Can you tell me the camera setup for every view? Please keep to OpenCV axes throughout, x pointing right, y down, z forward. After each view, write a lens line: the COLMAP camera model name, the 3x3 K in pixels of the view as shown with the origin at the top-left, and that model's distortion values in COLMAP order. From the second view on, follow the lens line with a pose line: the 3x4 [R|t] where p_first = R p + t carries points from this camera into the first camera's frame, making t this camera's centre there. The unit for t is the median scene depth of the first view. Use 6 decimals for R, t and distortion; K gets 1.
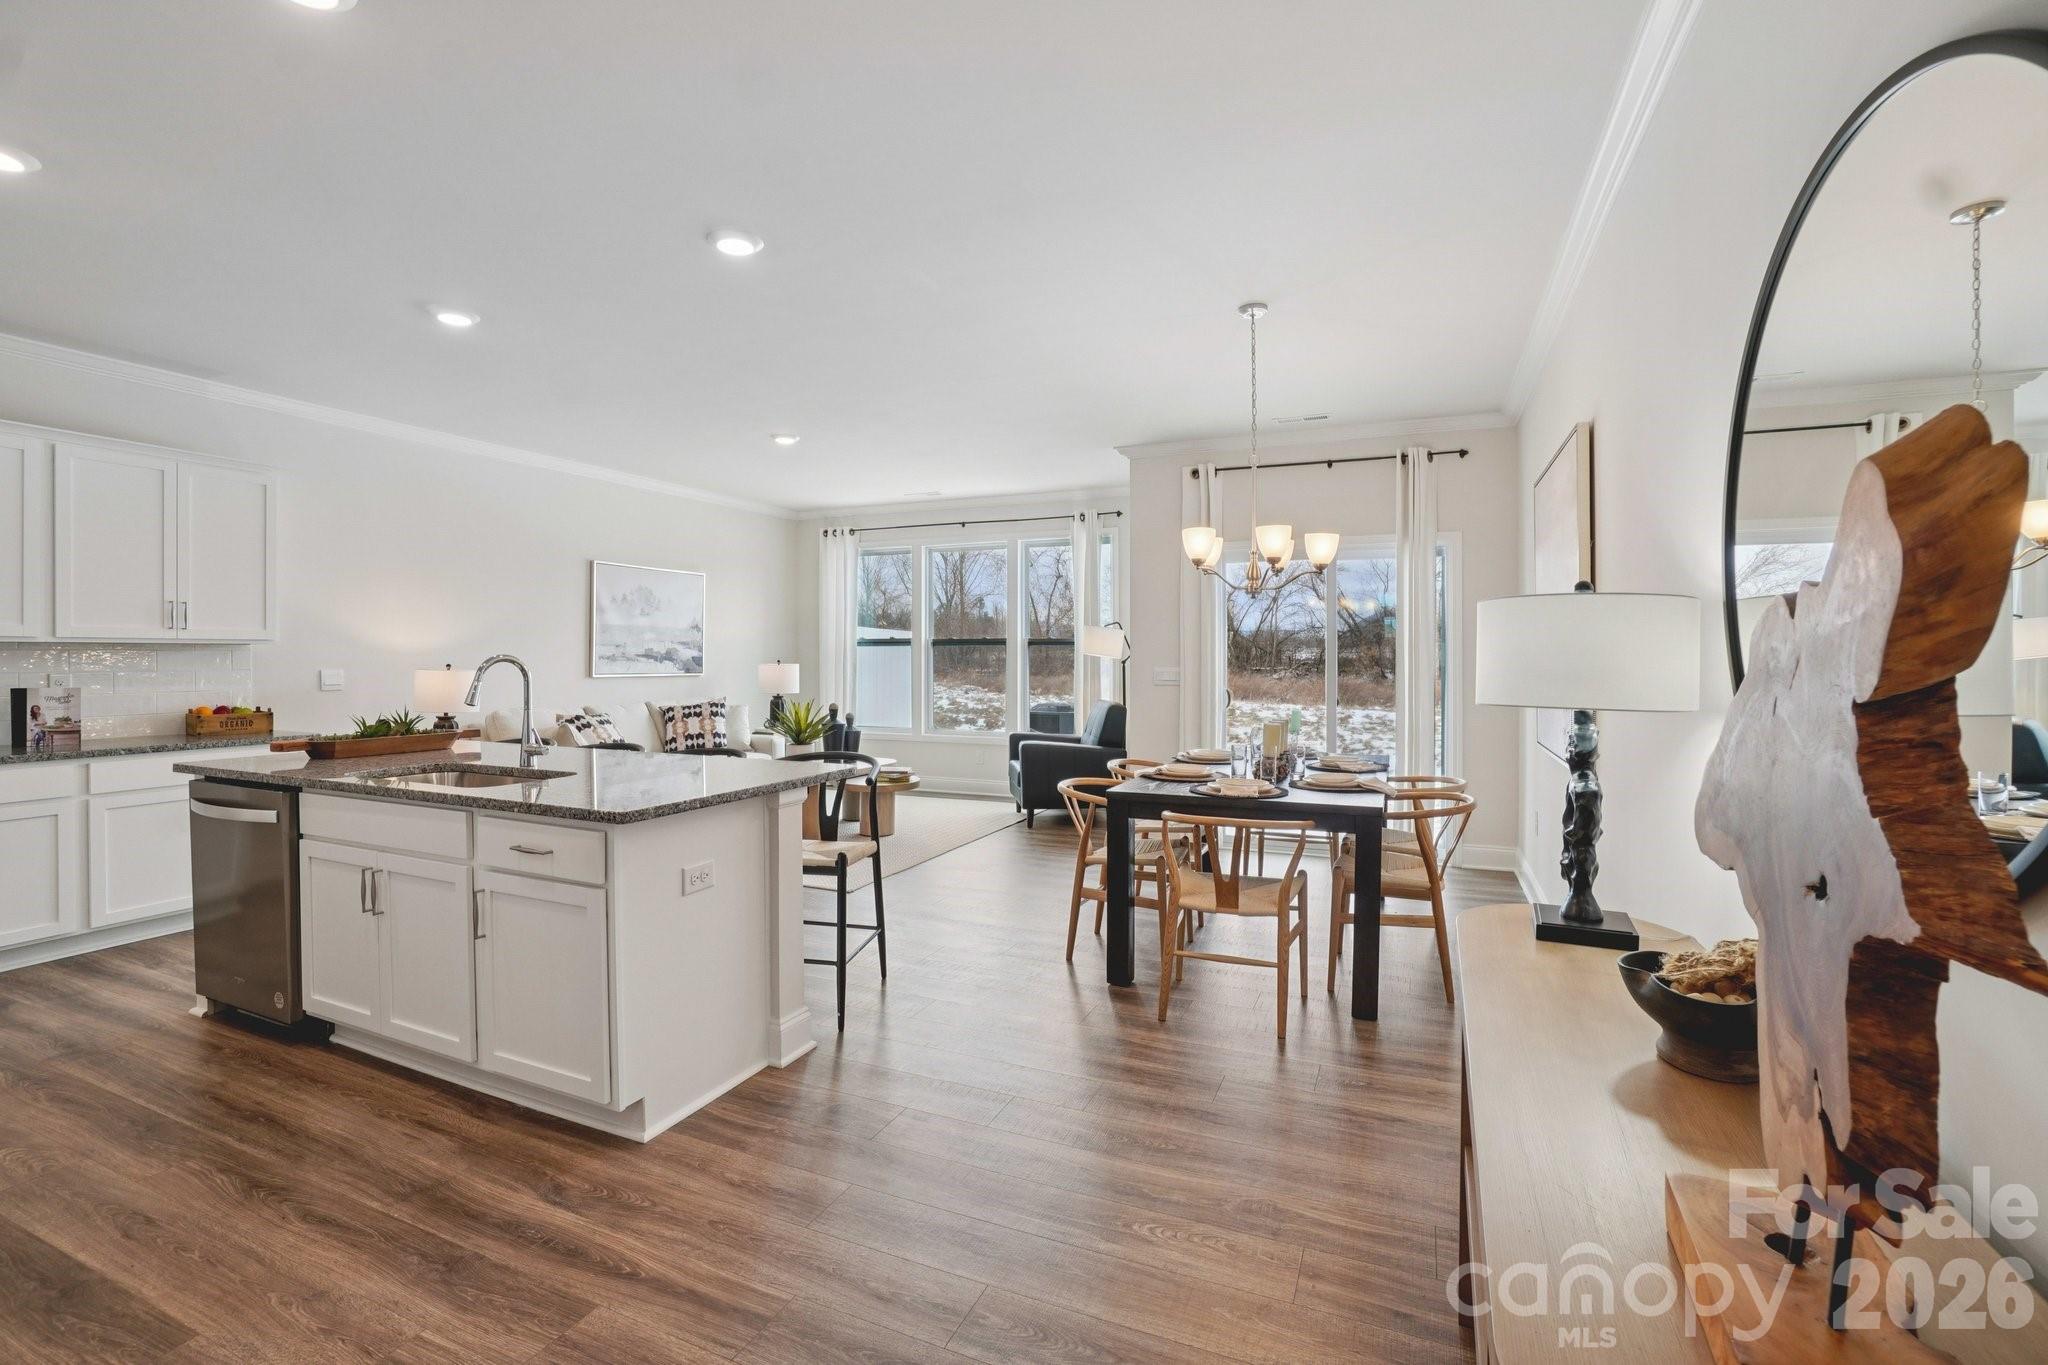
lens RADIAL K [[904.3, 0, 1016.9], [0, 904.3, 657.9], [0, 0, 1]] dist [-0.036902, -0.000076]
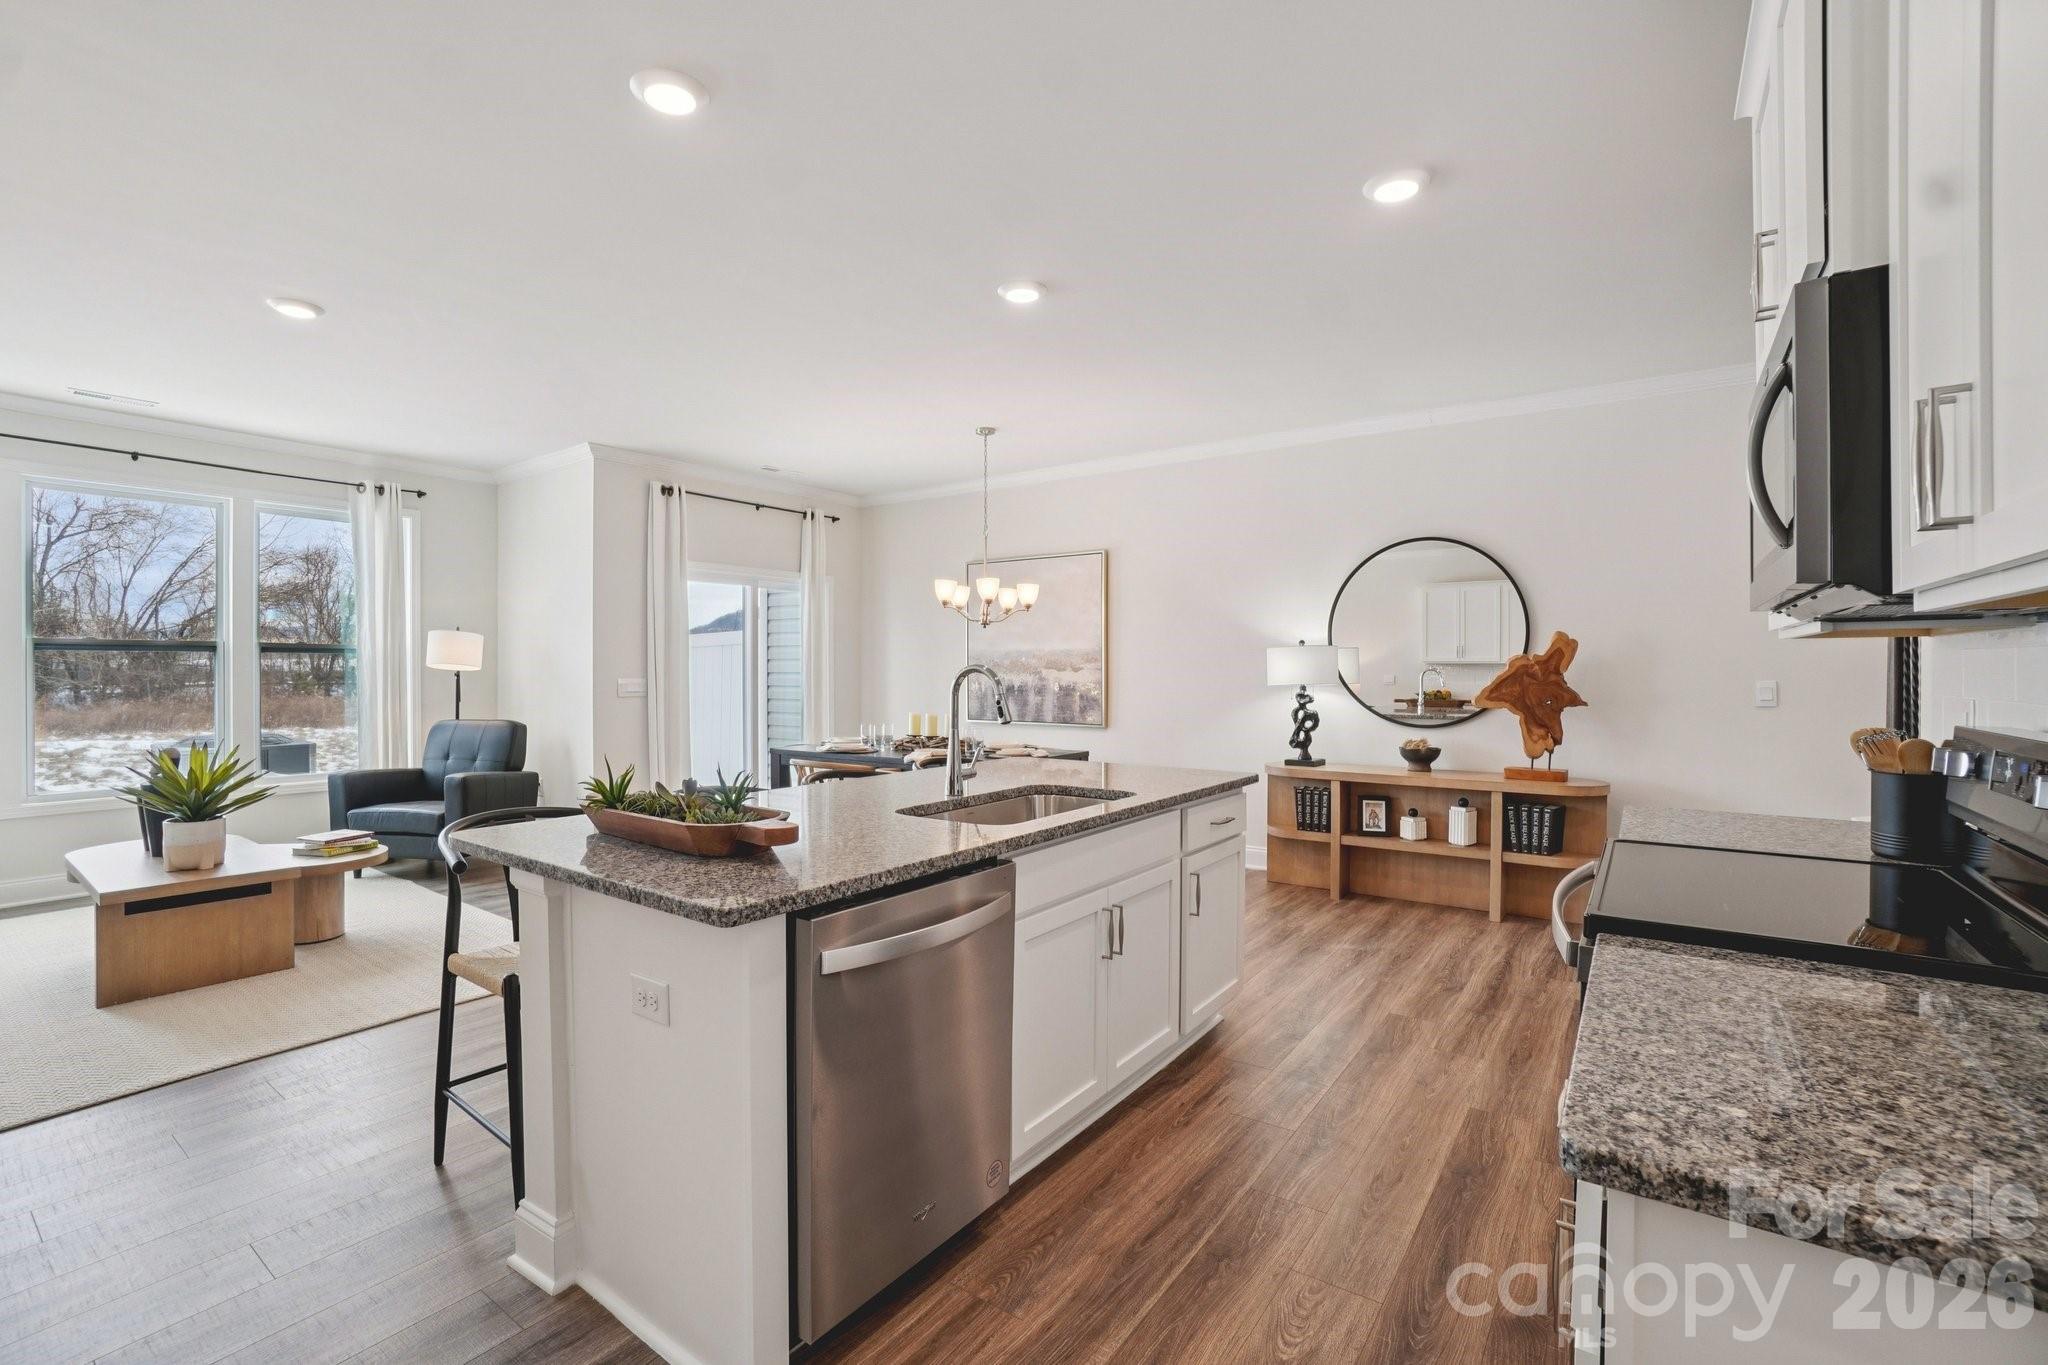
lens RADIAL K [[886.3, 0, 1024.0], [0, 886.3, 682.5], [0, 0, 1]] dist [-0.072473, -0.000043]
pose [[0.219035, -0.015981, 0.975586, -0.565564], [0.004248, 0.999872, 0.015425, 0.000872], [-0.975708, 0.000765, 0.219075, 0.316833]]
